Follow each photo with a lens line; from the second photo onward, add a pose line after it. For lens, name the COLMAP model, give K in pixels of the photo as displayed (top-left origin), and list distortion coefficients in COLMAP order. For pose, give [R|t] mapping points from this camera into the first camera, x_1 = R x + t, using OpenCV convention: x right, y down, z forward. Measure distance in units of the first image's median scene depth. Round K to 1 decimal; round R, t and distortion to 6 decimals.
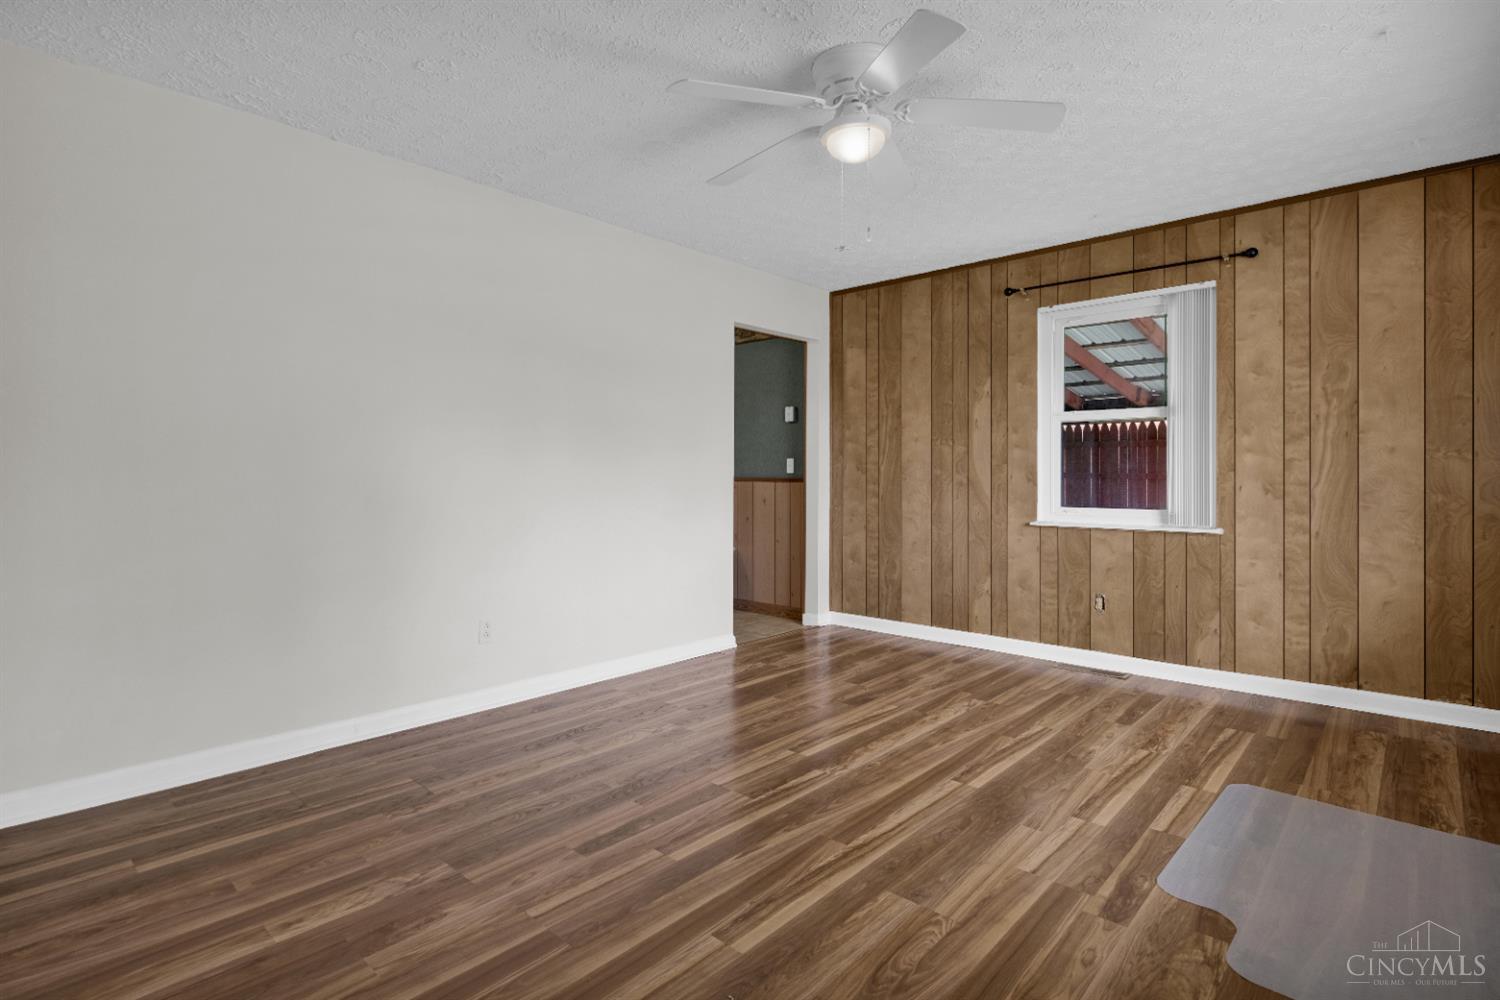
lens RADIAL K [[754.5, 0, 750.6], [0, 754.5, 472.2], [0, 0, 1]] dist [-0.001854, -0.000434]
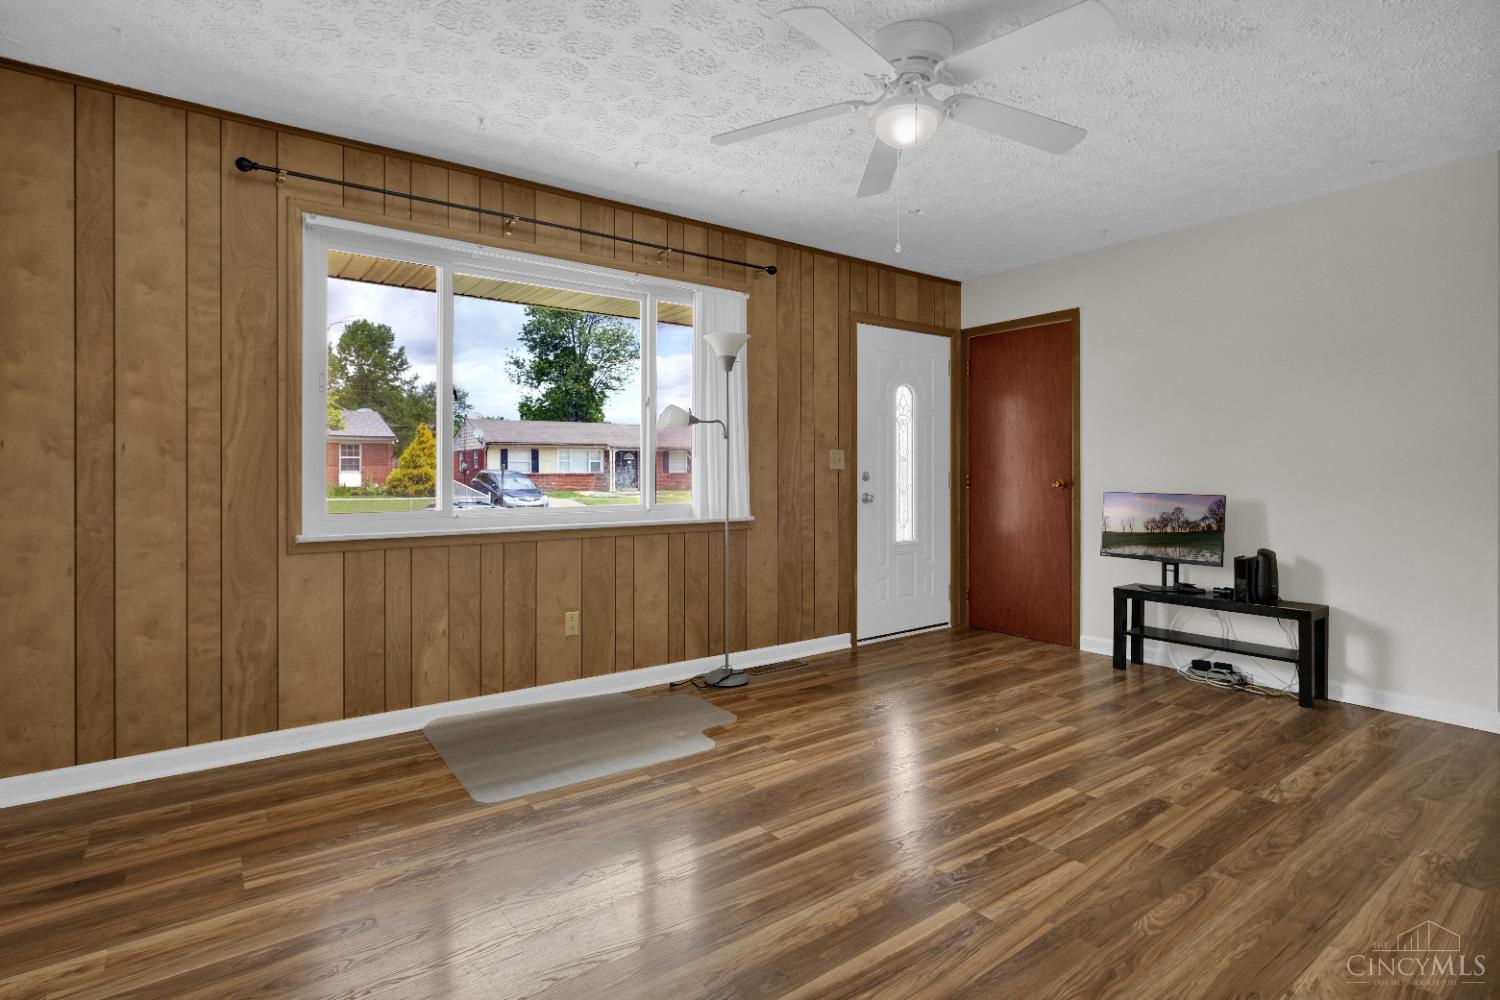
lens RADIAL K [[726.1, 0, 746.6], [0, 726.1, 469.8], [0, 0, 1]] dist [-0.001524, 0.000423]
pose [[-0.978619, -0.000429, 0.205682, 0.097322], [-0.000671, 0.999999, -0.001108, 0.000337], [-0.205682, -0.001223, -0.978618, 1.275424]]
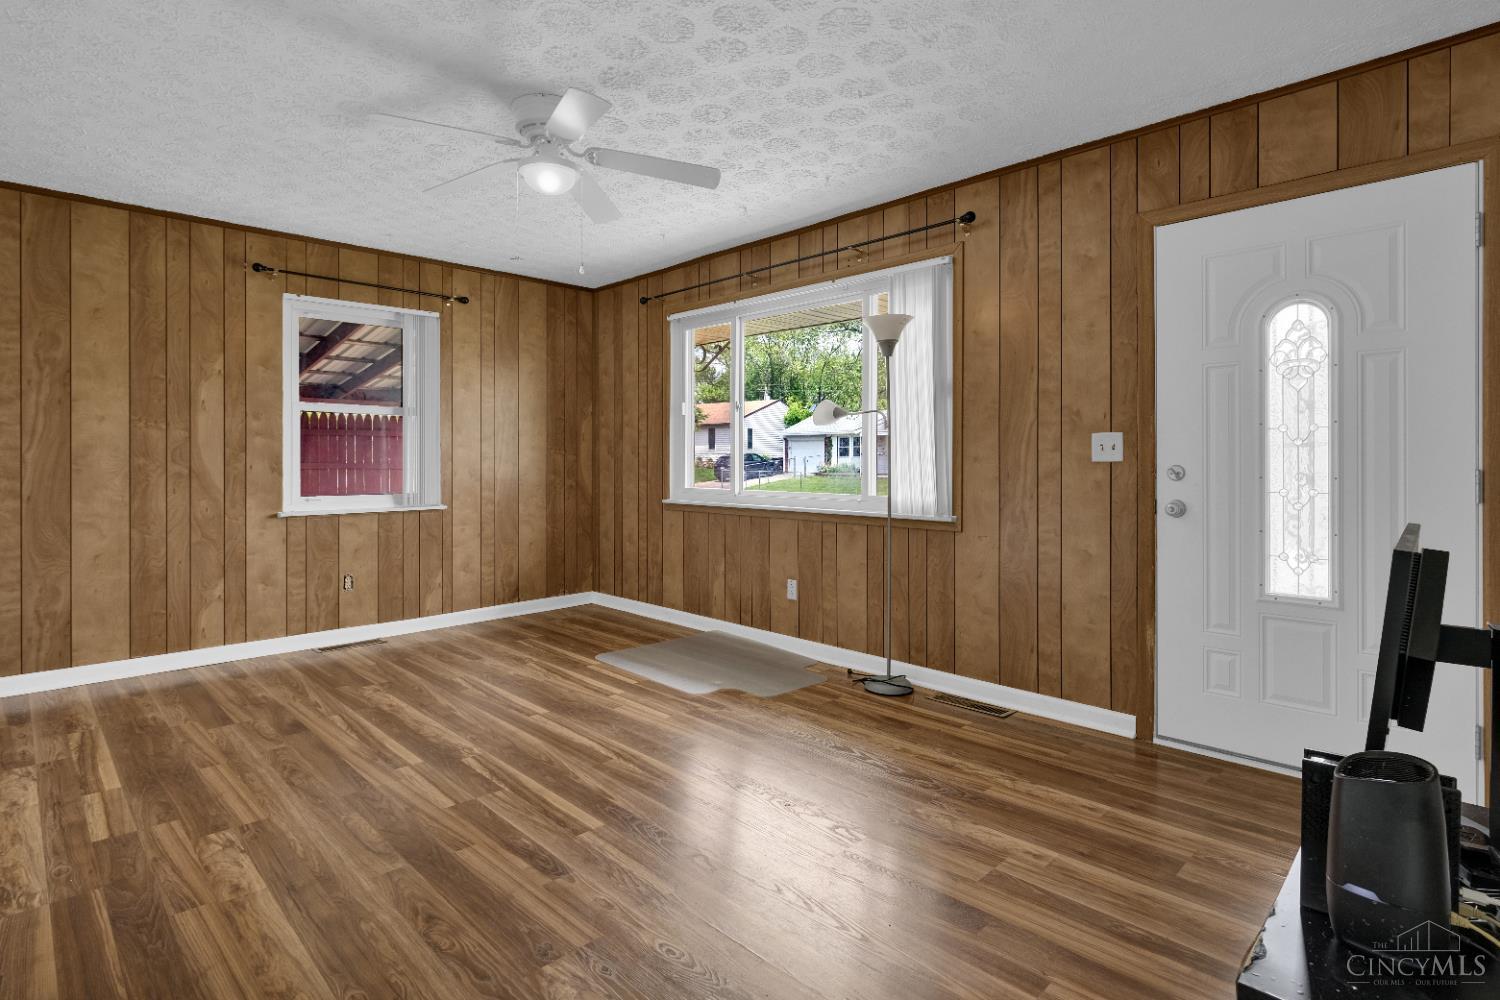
lens RADIAL K [[745.9, 0, 748.0], [0, 745.9, 462.9], [0, 0, 1]] dist [-0.001757, -0.000091]
pose [[0.047322, -0.002405, 0.998877, -0.648398], [-0.001227, 0.999996, 0.002466, -0.001884], [-0.998879, -0.001342, 0.047319, 0.420759]]
